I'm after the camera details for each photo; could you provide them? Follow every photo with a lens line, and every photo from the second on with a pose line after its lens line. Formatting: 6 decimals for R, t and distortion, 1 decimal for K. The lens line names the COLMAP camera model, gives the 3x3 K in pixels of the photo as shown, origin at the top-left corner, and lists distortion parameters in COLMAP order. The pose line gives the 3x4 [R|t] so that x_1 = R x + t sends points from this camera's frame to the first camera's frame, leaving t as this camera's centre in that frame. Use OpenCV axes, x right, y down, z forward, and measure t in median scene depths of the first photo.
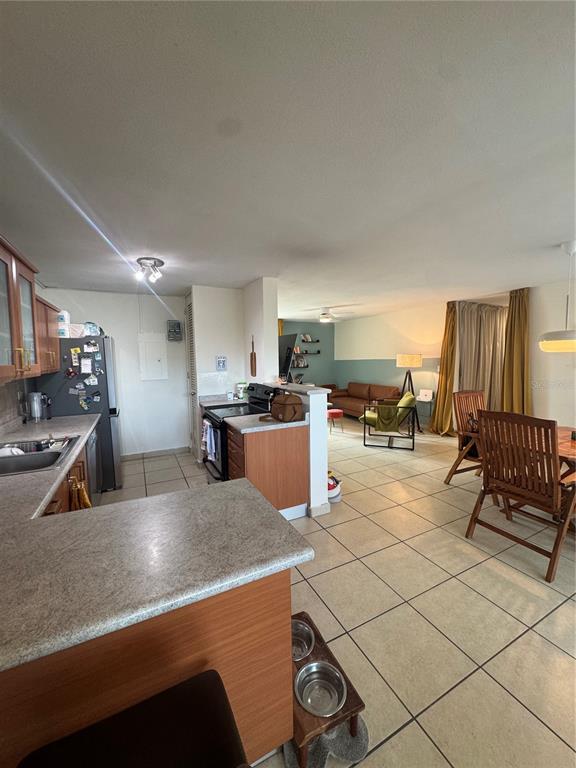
lens RADIAL K [[306.0, 0, 291.1], [0, 306.0, 382.6], [0, 0, 1]] dist [-0.003854, 0.000593]
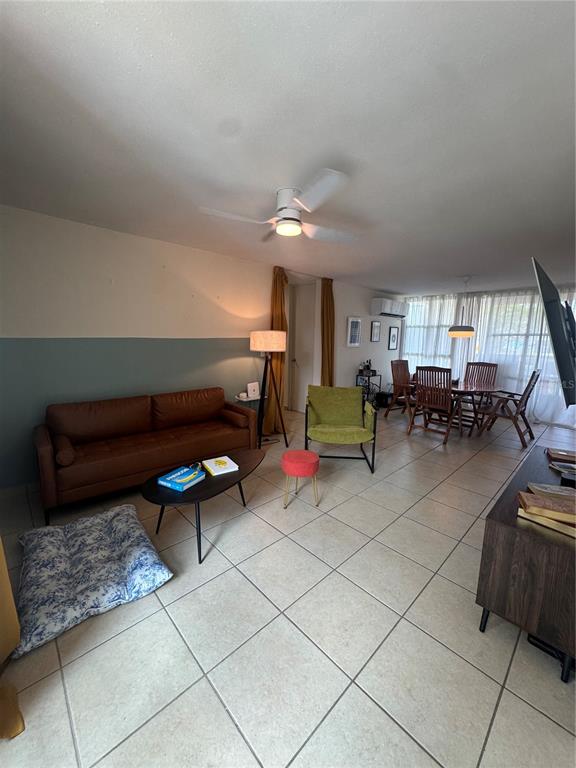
lens RADIAL K [[306.0, 0, 288.7], [0, 306.0, 385.3], [0, 0, 1]] dist [-0.003854, 0.000593]
pose [[-0.286193, -0.144320, 0.947241, -0.448014], [0.064040, 0.983500, 0.169193, -0.150464], [-0.956029, 0.109084, -0.272229, 1.920690]]
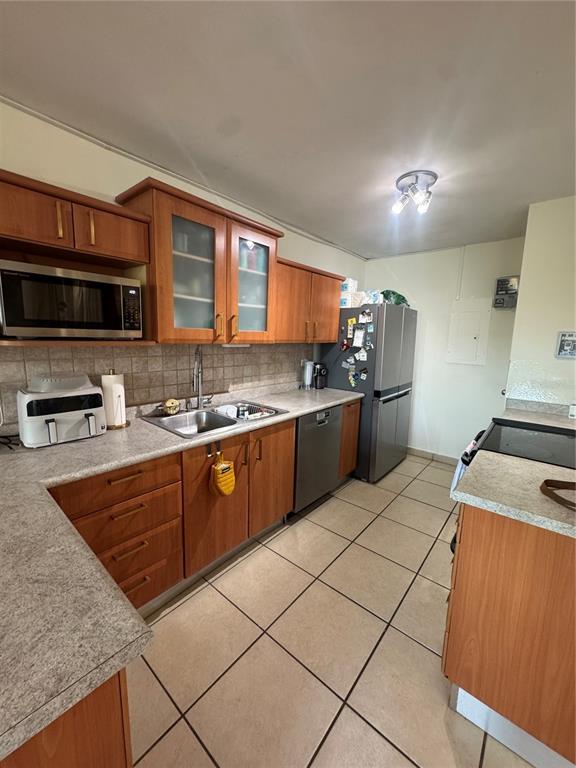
lens RADIAL K [[306.0, 0, 286.9], [0, 306.0, 384.6], [0, 0, 1]] dist [-0.003854, 0.000593]
pose [[0.381899, 0.168946, -0.908631, 0.086344], [-0.105404, 0.984697, 0.138788, -0.022434], [0.918174, 0.042771, 0.393862, 0.432187]]
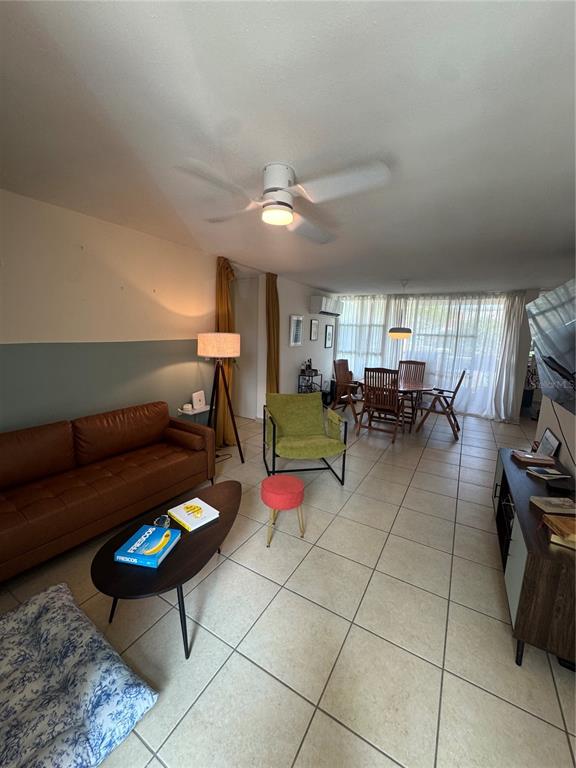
lens RADIAL K [[306.0, 0, 288.7], [0, 306.0, 384.5], [0, 0, 1]] dist [-0.003854, 0.000593]
pose [[-0.538664, -0.151465, 0.828794, -0.279966], [0.044943, 0.977141, 0.207786, -0.191587], [-0.841321, 0.149175, -0.519544, 2.004404]]
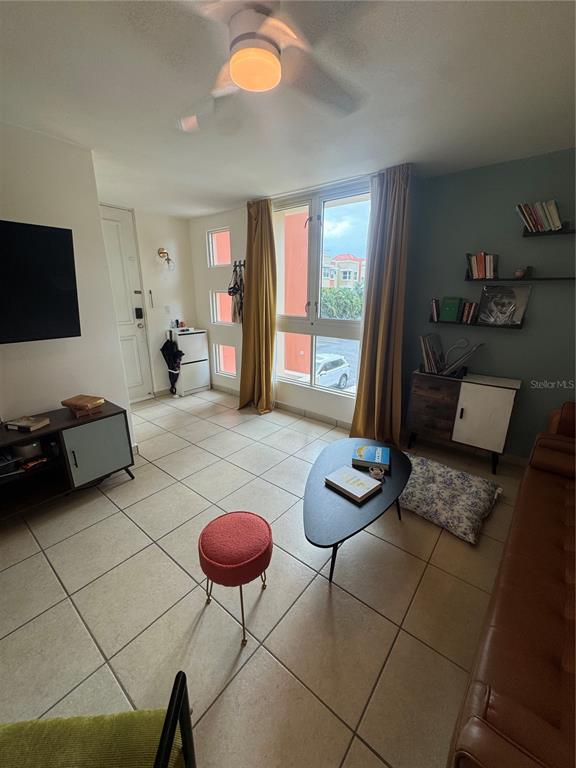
lens RADIAL K [[306.0, 0, 288.5], [0, 306.0, 382.6], [0, 0, 1]] dist [-0.003854, 0.000593]
pose [[0.409409, 0.273334, -0.870444, 0.559103], [-0.087281, 0.961425, 0.260851, -0.138117], [0.908166, -0.030822, 0.417473, 1.636612]]
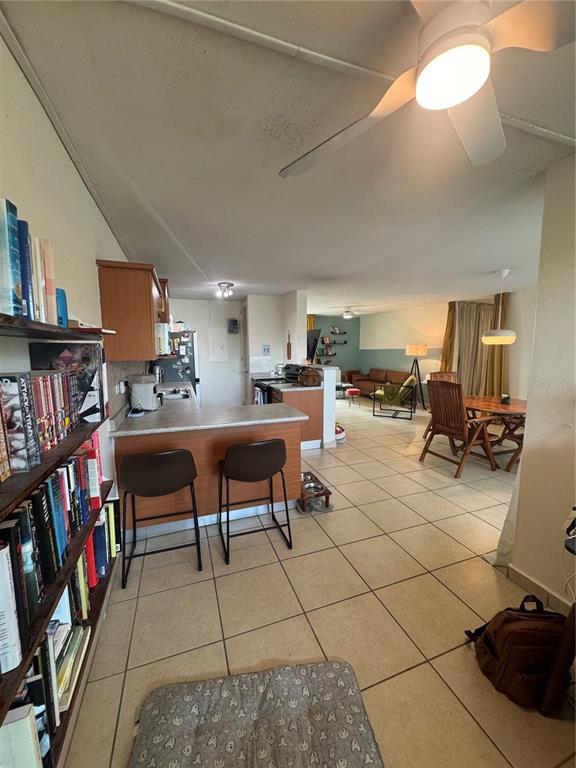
lens RADIAL K [[306.0, 0, 290.0], [0, 306.0, 382.8], [0, 0, 1]] dist [-0.003854, 0.000593]
pose [[0.992315, 0.024822, -0.121221, 0.062964], [-0.020652, 0.999155, 0.035540, 0.042034], [0.122001, -0.032763, 0.991989, -0.460591]]
